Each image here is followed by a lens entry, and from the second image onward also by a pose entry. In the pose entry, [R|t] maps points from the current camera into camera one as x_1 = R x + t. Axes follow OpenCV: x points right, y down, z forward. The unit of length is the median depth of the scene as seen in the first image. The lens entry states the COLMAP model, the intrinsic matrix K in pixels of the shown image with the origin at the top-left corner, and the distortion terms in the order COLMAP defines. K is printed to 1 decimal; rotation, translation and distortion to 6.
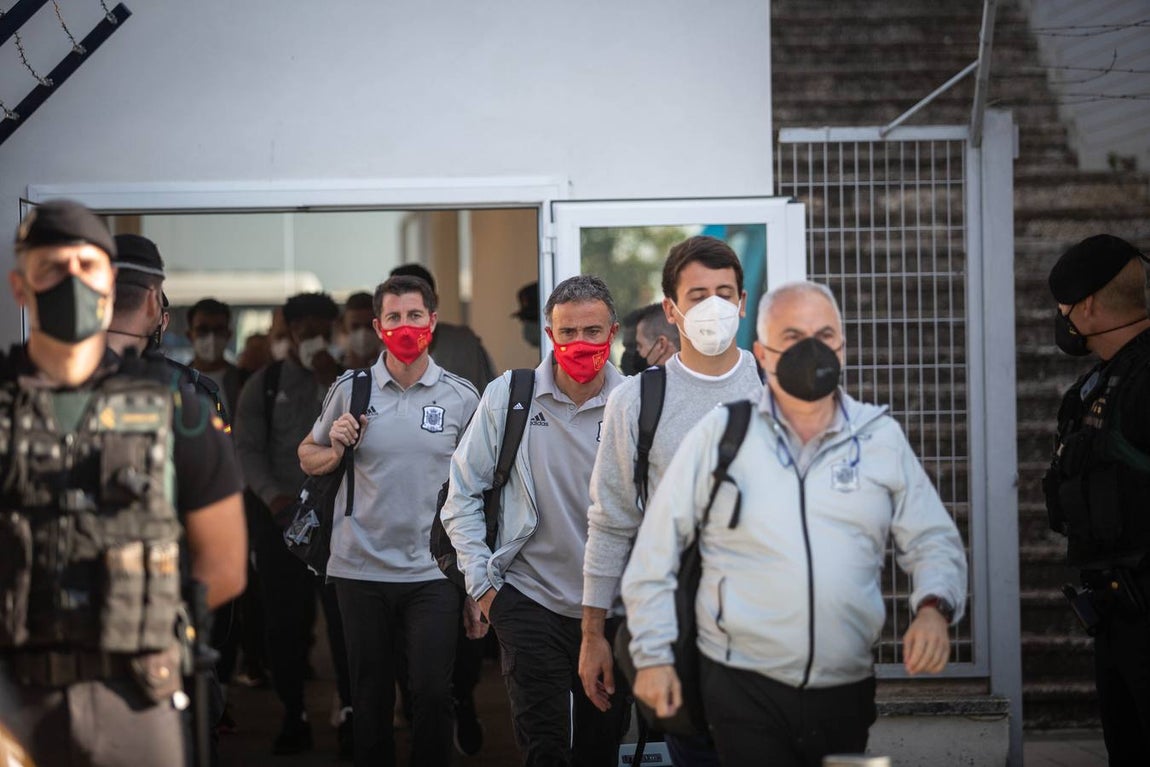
lens RADIAL K [[6918.8, 0, 575.0], [0, 6918.8, 383.5], [0, 0, 1]] dist [0.563809, 59.303560]
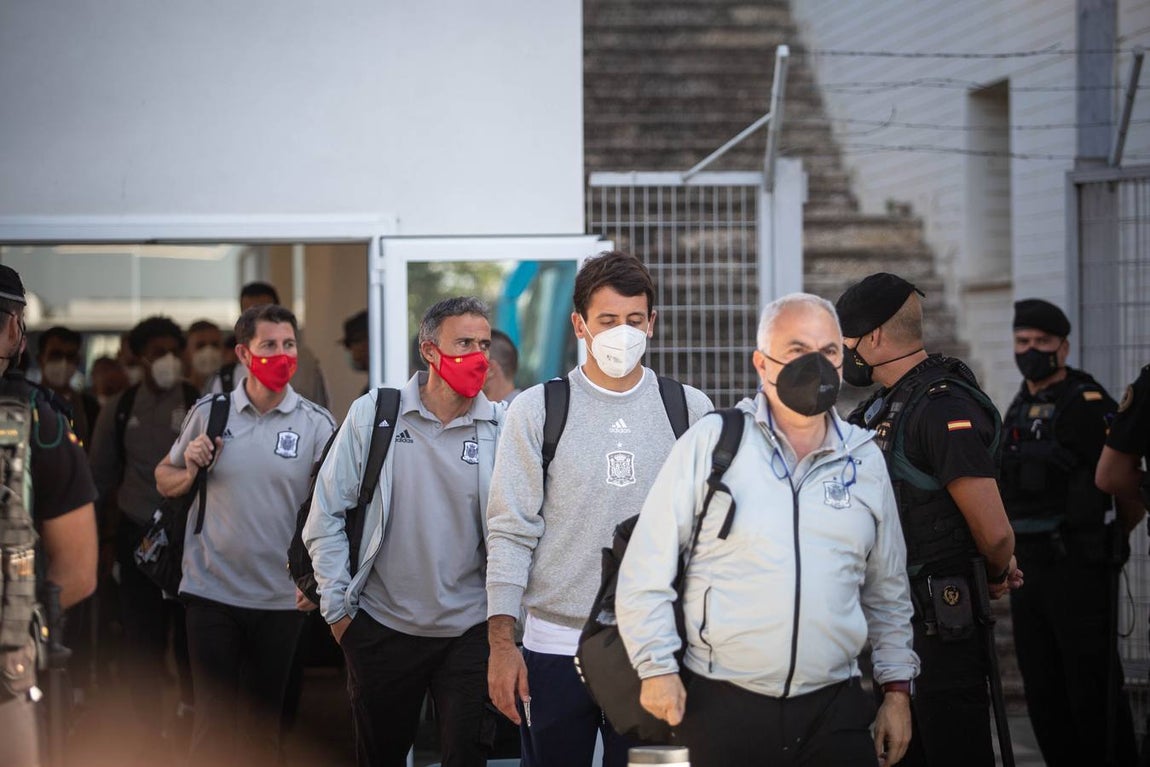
lens RADIAL K [[6918.8, 0, 575.0], [0, 6918.8, 383.5], [0, 0, 1]] dist [0.563809, 59.303560]
pose [[0.999934, 0.008958, 0.007182, 0.019623], [-0.008945, 0.999958, -0.001922, -0.001490], [-0.007199, 0.001858, 0.999972, -0.090571]]
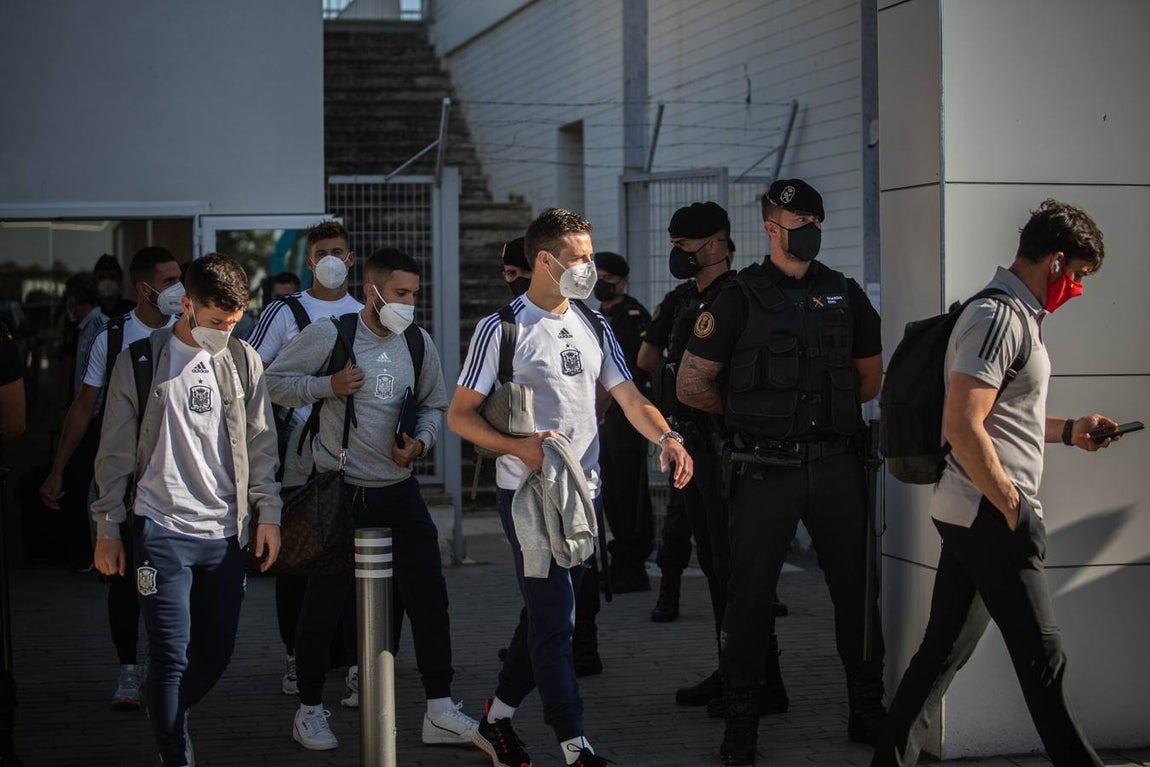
lens RADIAL K [[6918.8, 0, 575.0], [0, 6918.8, 383.5], [0, 0, 1]] dist [0.563809, 59.303560]
pose [[0.999301, 0.005763, 0.036928, 0.027367], [-0.006406, 0.999830, 0.017313, -0.014753], [-0.036822, -0.017537, 0.999168, -0.784496]]
